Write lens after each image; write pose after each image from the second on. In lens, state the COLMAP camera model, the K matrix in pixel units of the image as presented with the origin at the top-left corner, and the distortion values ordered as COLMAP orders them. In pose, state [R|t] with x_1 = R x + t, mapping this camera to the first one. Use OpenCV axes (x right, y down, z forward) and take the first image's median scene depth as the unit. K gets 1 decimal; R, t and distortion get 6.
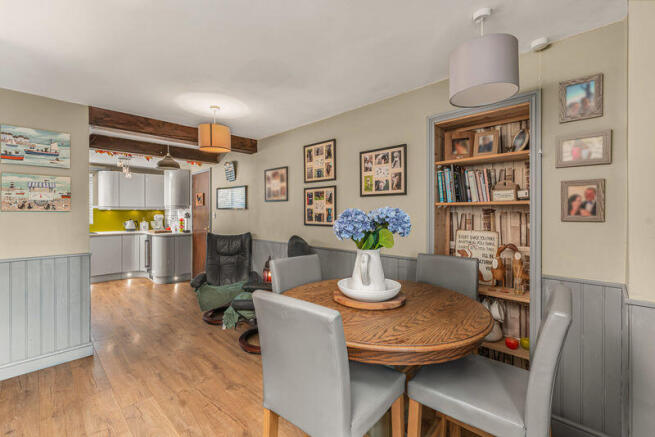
lens RADIAL K [[283.9, 0, 329.5], [0, 283.9, 214.9], [0, 0, 1]] dist [-0.014971, -0.000099]
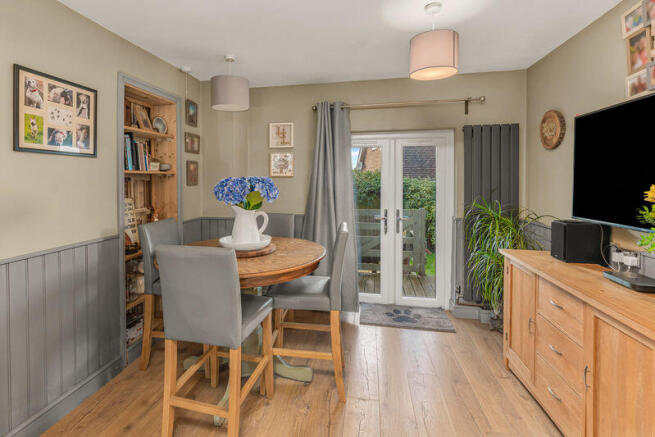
lens RADIAL K [[283.9, 0, 326.0], [0, 283.9, 217.7], [0, 0, 1]] dist [-0.014971, -0.000099]
pose [[-0.537155, -0.108967, 0.836415, -0.706672], [0.007476, 0.990966, 0.133903, -0.005491], [-0.843450, 0.078180, -0.531488, 0.870386]]
